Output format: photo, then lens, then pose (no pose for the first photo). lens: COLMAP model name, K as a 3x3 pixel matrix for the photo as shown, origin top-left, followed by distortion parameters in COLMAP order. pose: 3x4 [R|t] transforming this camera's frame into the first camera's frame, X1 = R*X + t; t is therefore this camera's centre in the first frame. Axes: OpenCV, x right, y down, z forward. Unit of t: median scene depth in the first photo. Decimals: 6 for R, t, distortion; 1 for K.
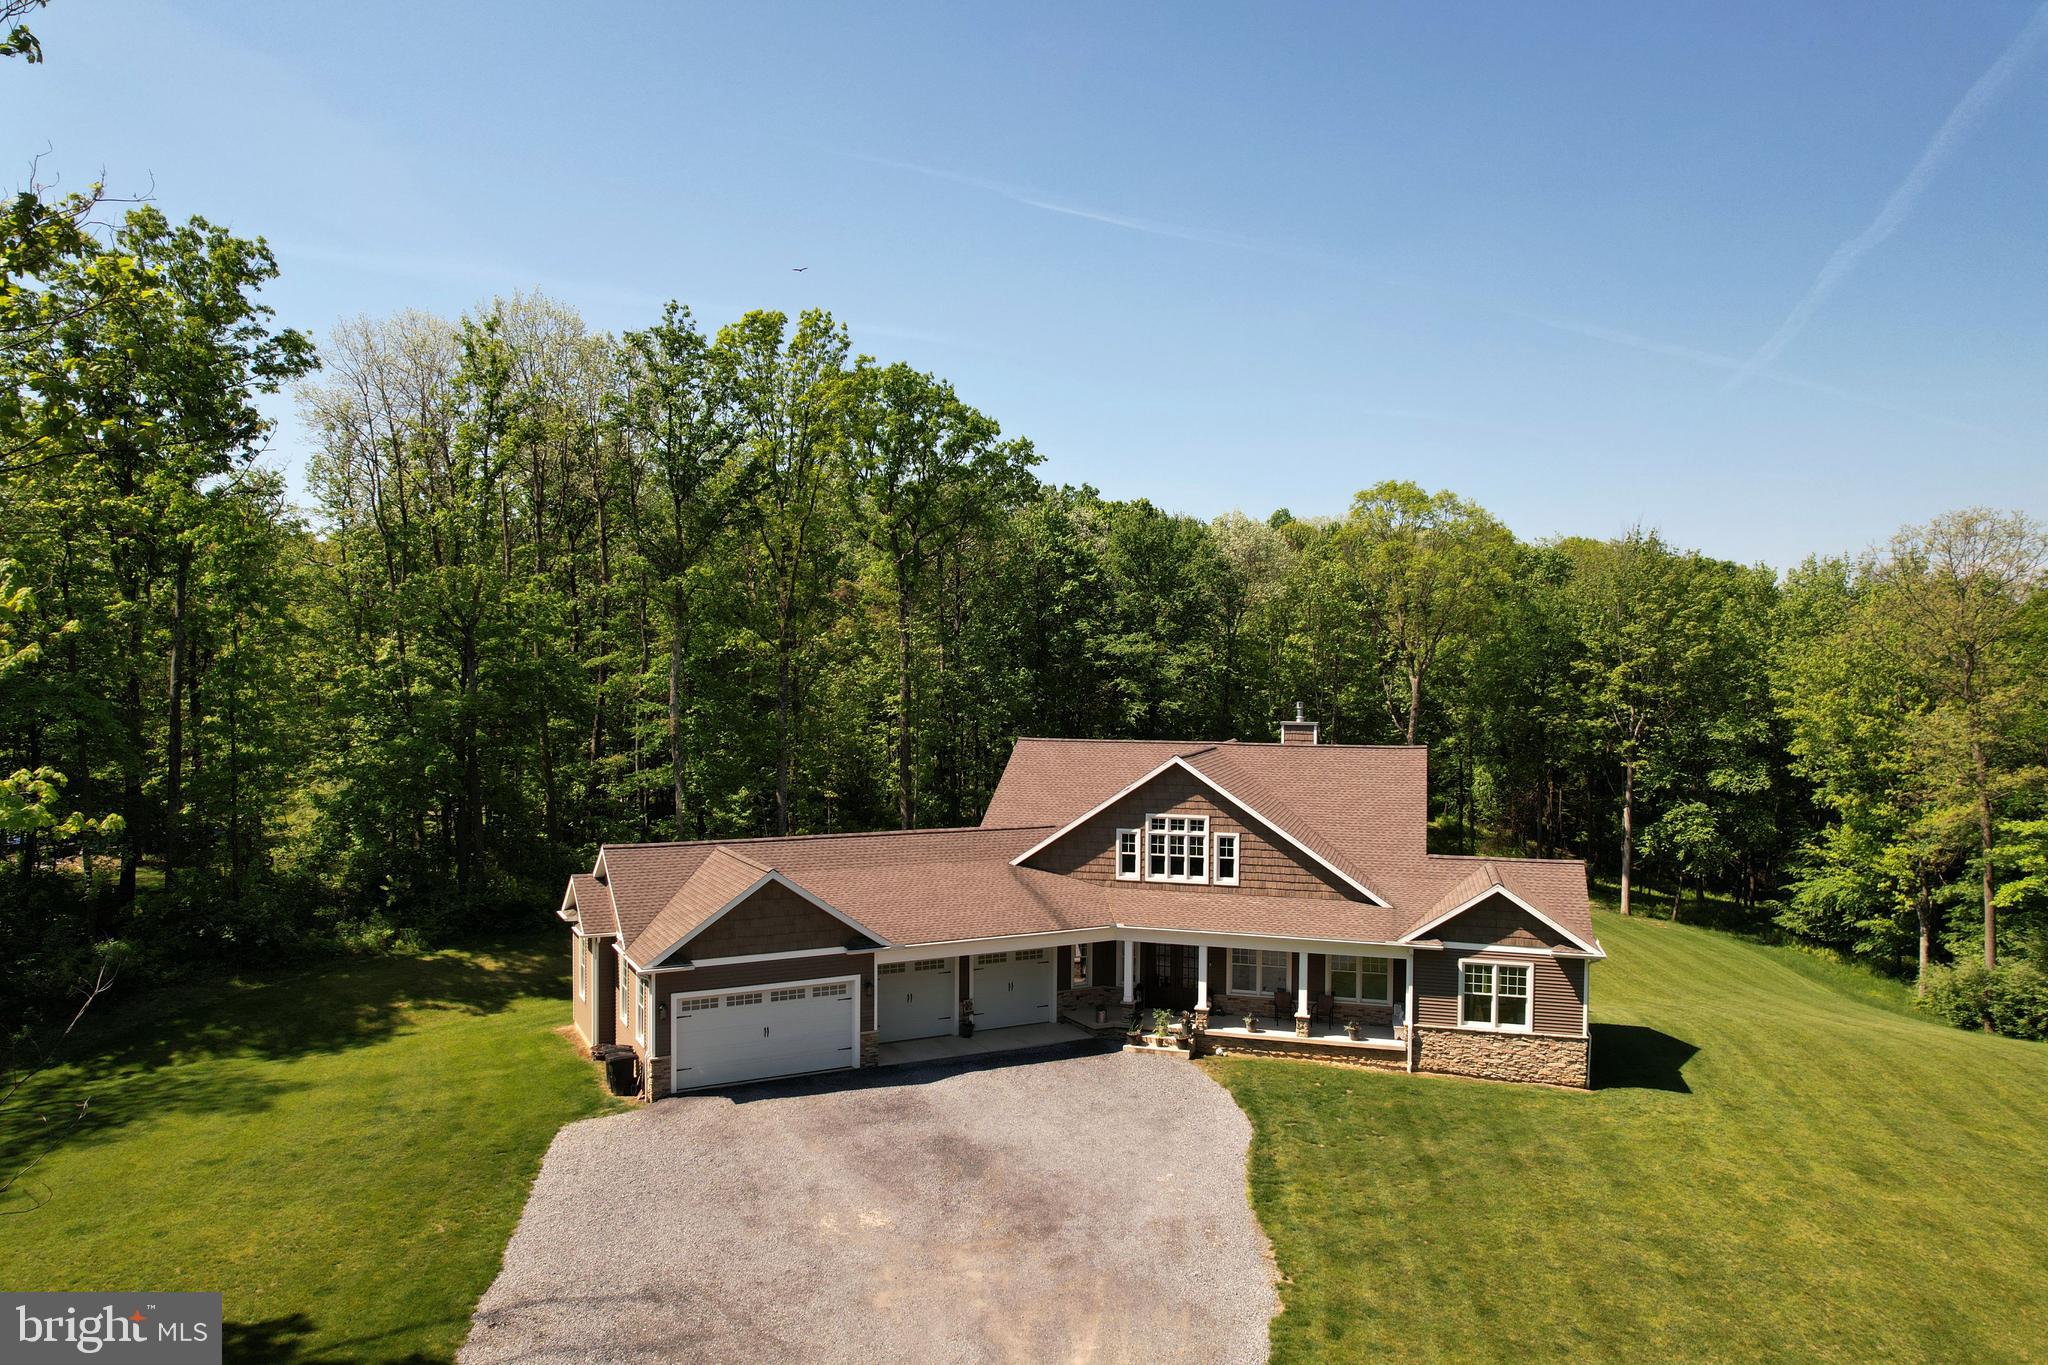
lens RADIAL K [[1292.0, 0, 1024.0], [0, 1292.0, 682.5], [0, 0, 1]] dist [-0.063516, 0.045179]
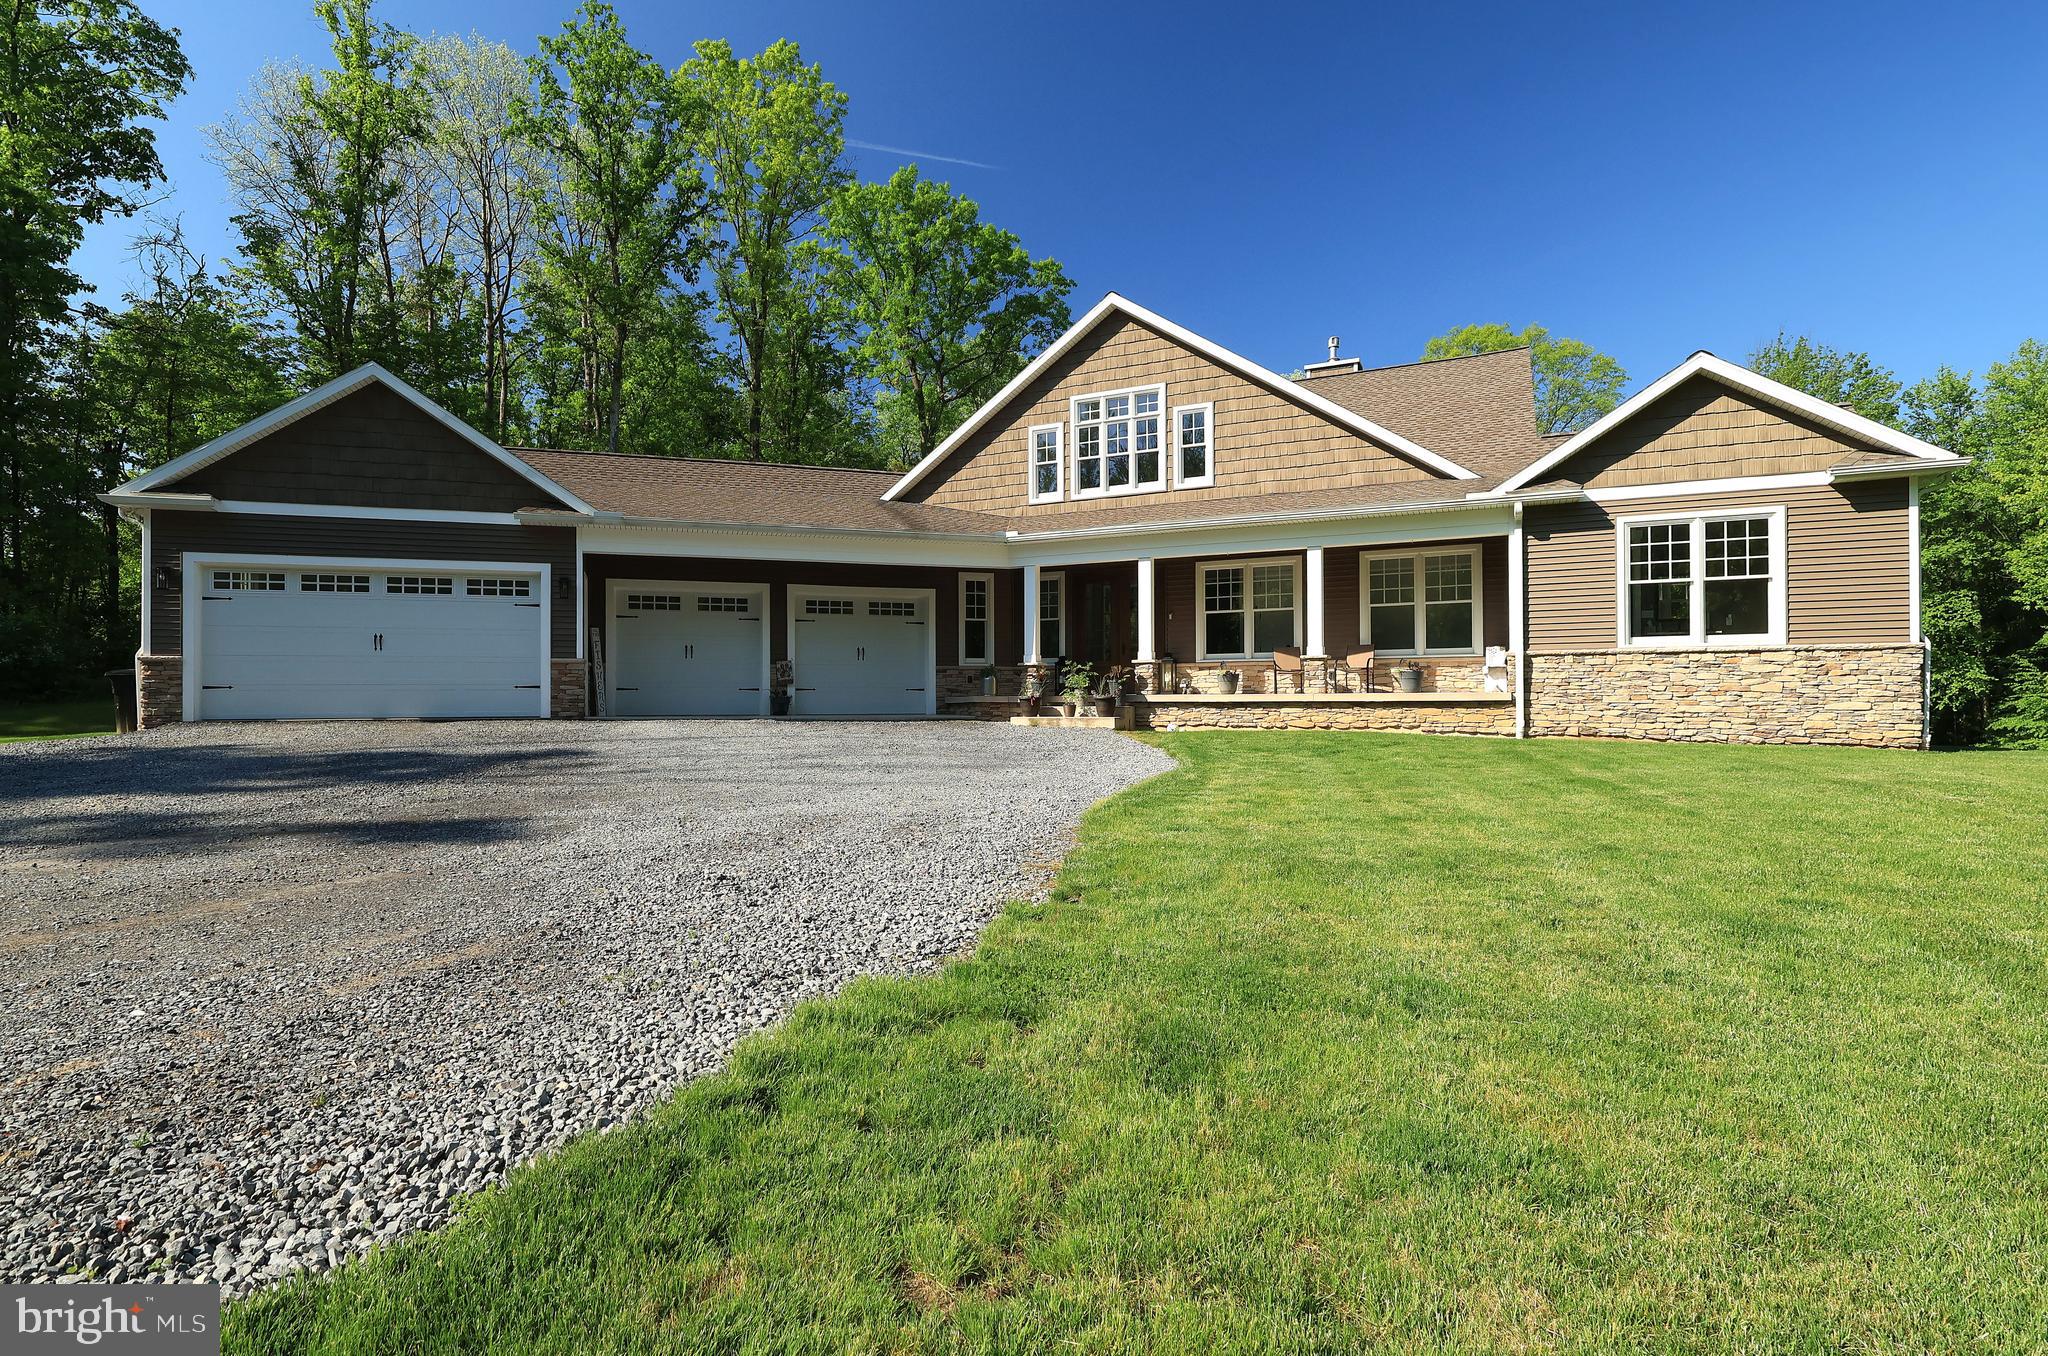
lens RADIAL K [[1026.6, 0, 979.7], [0, 1026.6, 696.5], [0, 0, 1]] dist [-0.002663, 0.000783]
pose [[0.985139, -0.012497, -0.171303, 0.140271], [0.010649, 0.999875, -0.011701, 0.266594], [0.171428, 0.009703, 0.985149, 0.496397]]
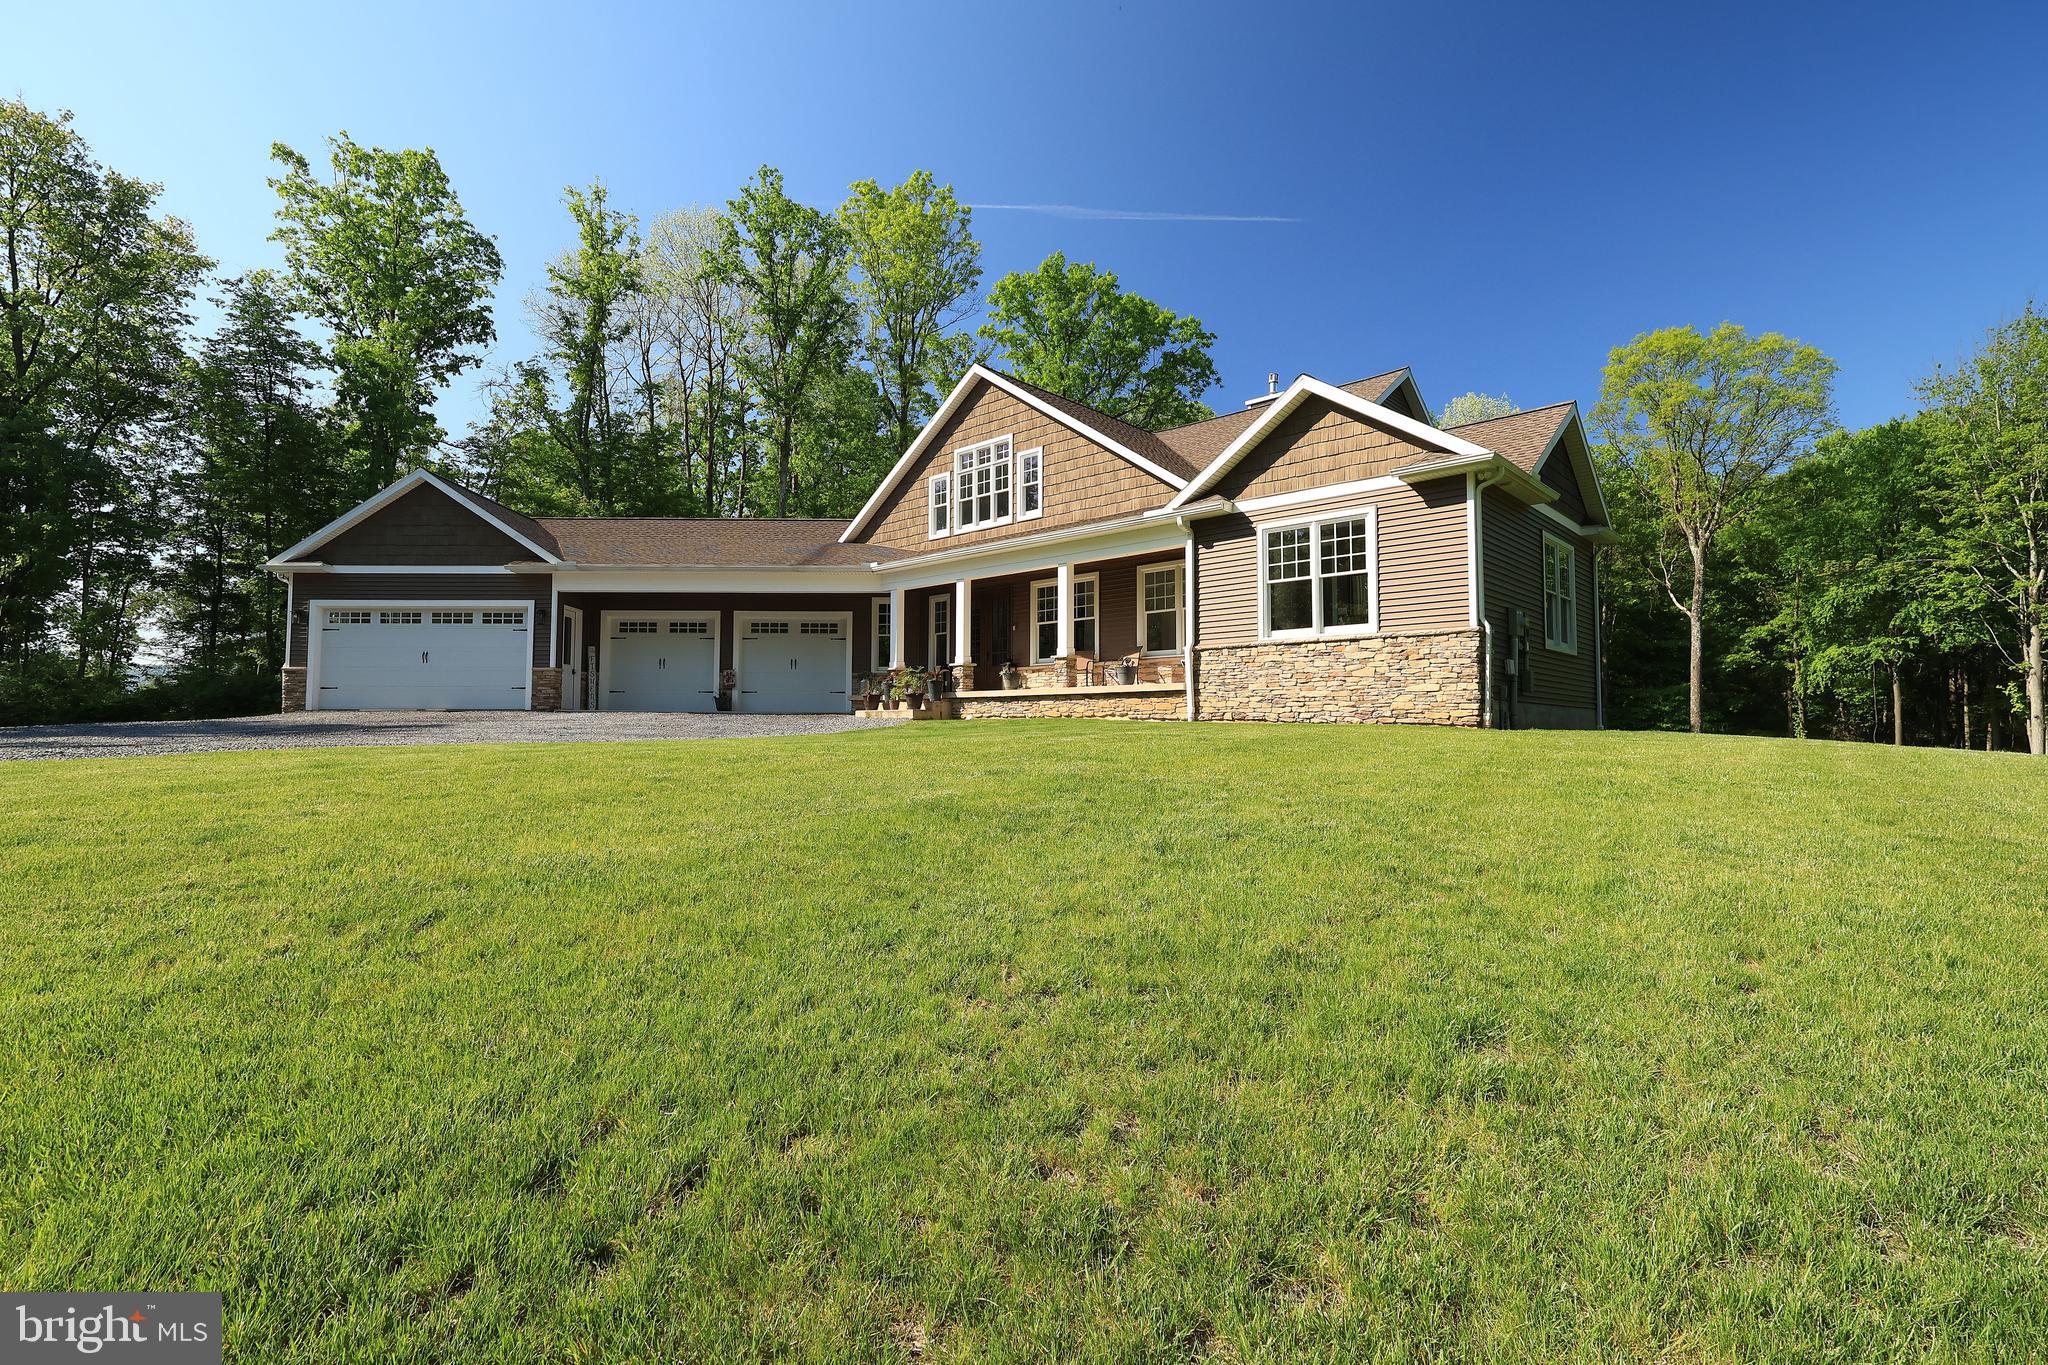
lens RADIAL K [[953.4, 0, 1022.3], [0, 953.4, 686.4], [0, 0, 1]] dist [-0.000327, -0.000209]
pose [[0.898094, -0.028063, -0.438908, 0.396805], [0.004733, 0.998521, -0.054158, 0.286845], [0.439779, 0.046561, 0.896898, 0.514200]]
